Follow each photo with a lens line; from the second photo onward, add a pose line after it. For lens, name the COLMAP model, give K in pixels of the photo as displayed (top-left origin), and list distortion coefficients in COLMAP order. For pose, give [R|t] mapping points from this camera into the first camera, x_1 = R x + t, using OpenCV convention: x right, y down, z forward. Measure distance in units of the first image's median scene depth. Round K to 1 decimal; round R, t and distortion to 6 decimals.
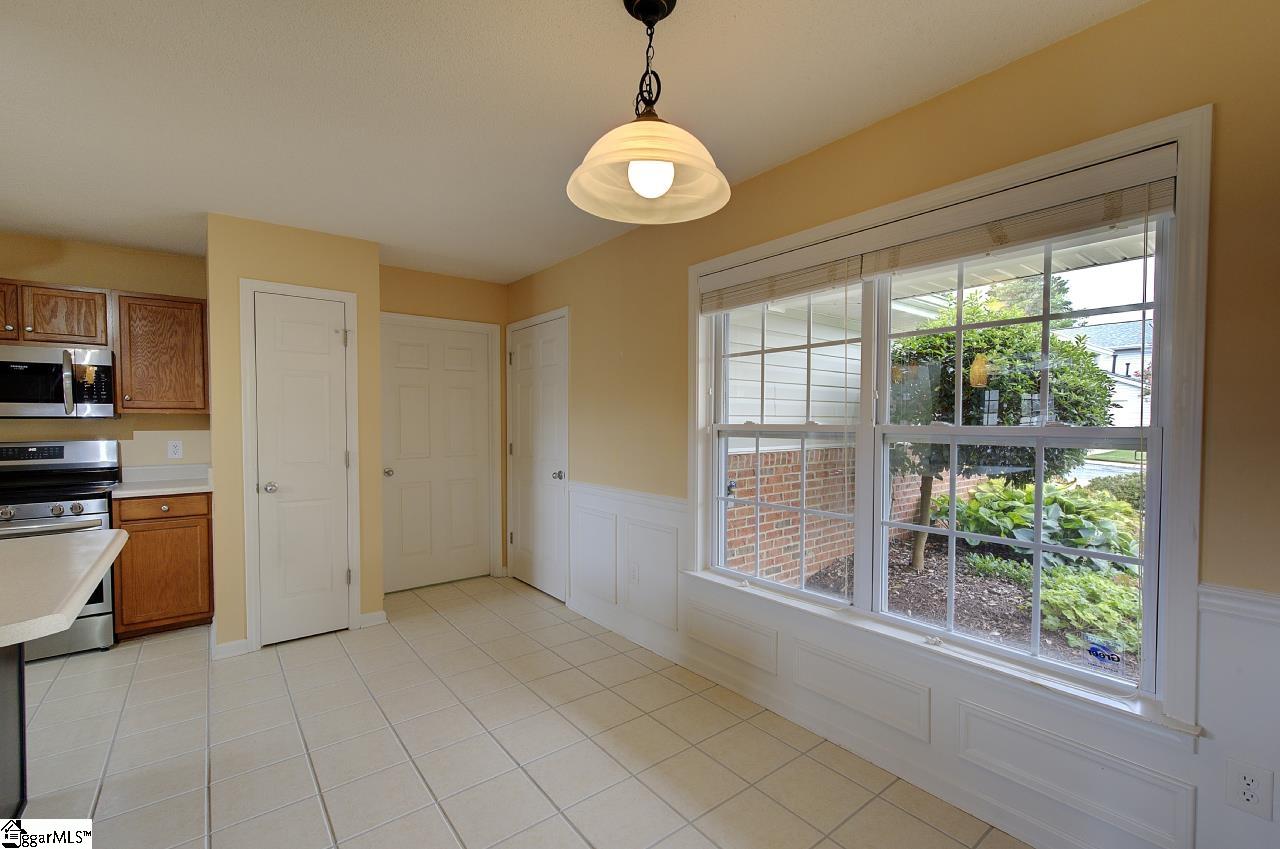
lens RADIAL K [[558.3, 0, 646.6], [0, 558.3, 435.7], [0, 0, 1]] dist [-0.002194, 0.000155]
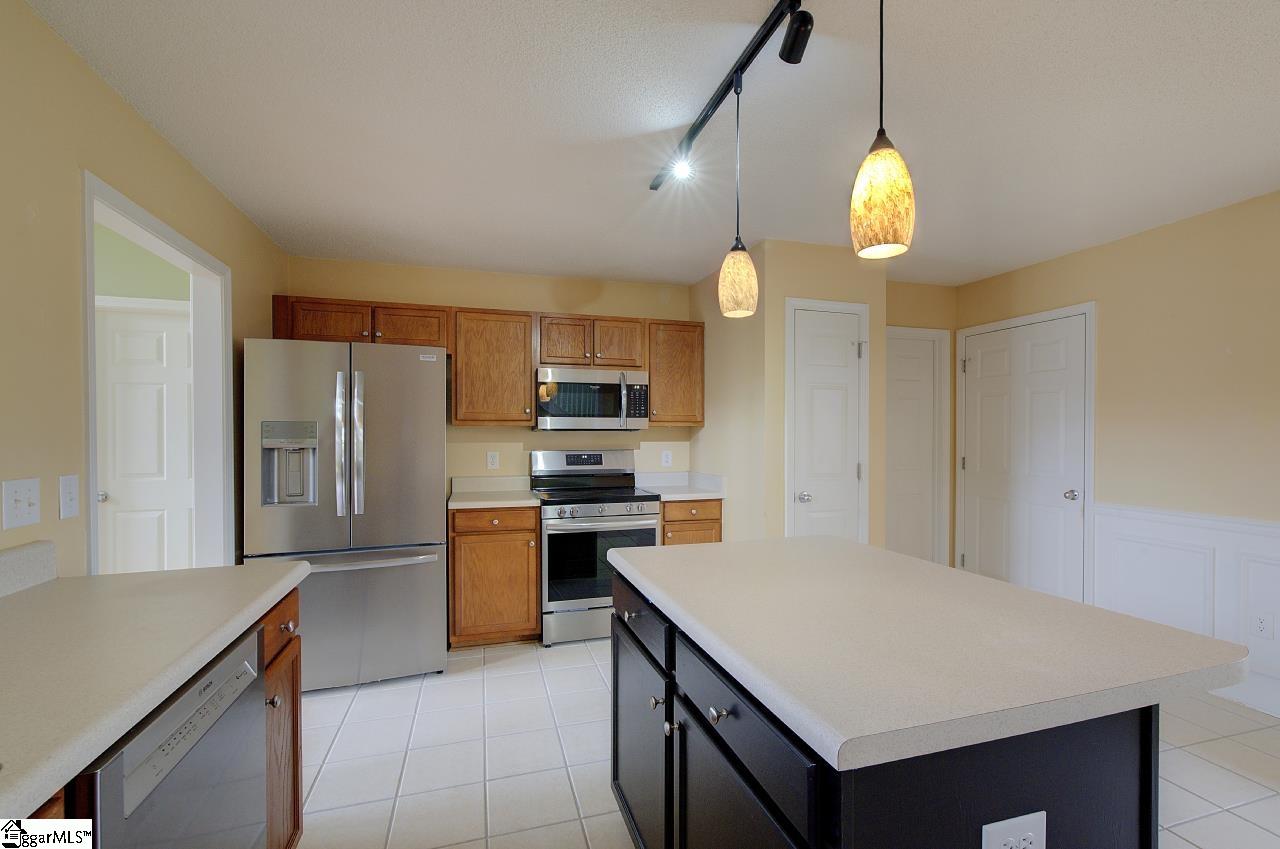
lens RADIAL K [[552.8, 0, 643.9], [0, 552.8, 437.4], [0, 0, 1]] dist [-0.002177, 0.000376]
pose [[0.935499, 0.002477, -0.353320, -0.564822], [-0.009704, 0.999778, -0.018684, 0.004293], [0.353195, 0.020908, 0.935316, -0.061811]]
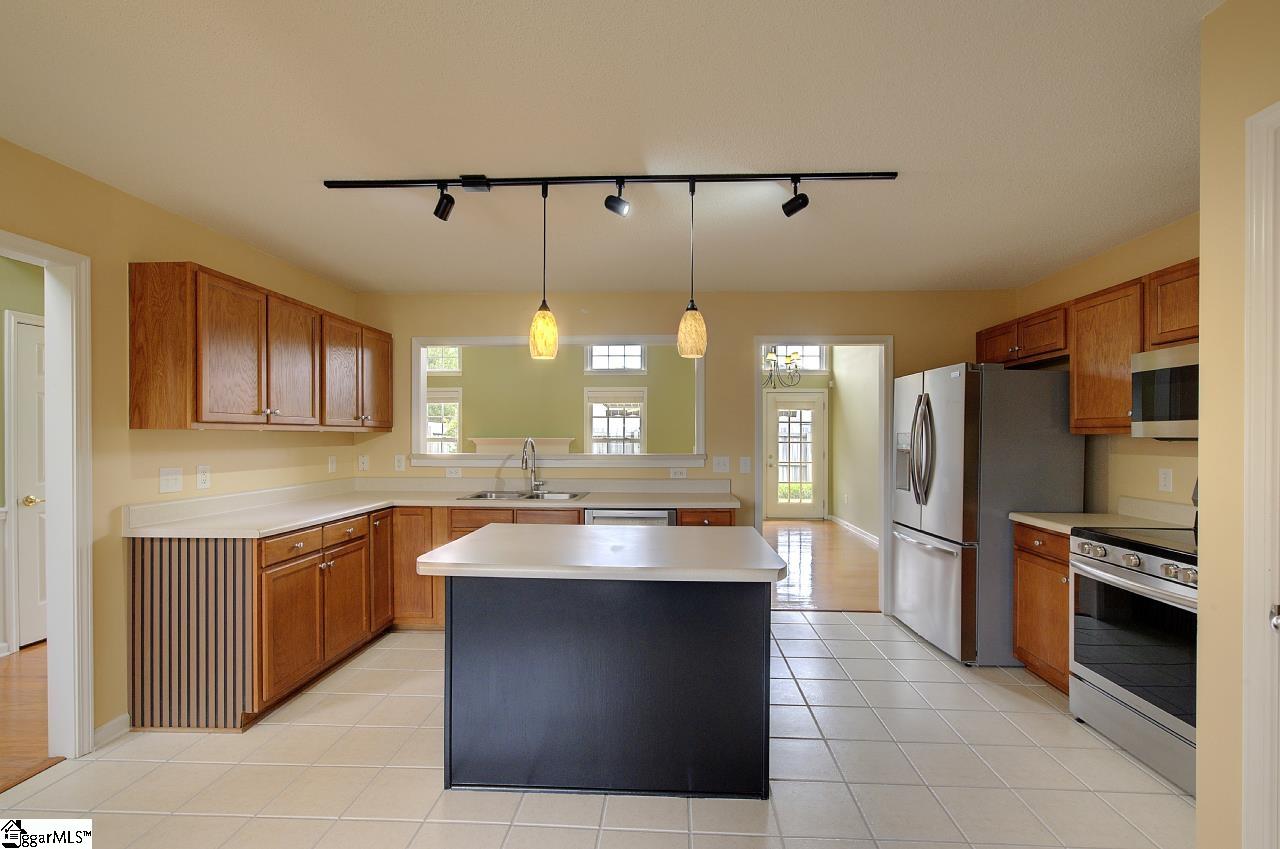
lens RADIAL K [[558.3, 0, 646.6], [0, 558.3, 435.7], [0, 0, 1]] dist [-0.002194, 0.000155]
pose [[-0.649028, -0.003060, -0.760759, -0.097591], [-0.024586, 0.999554, 0.016954, -0.029625], [0.760367, 0.029708, -0.648813, 0.850972]]
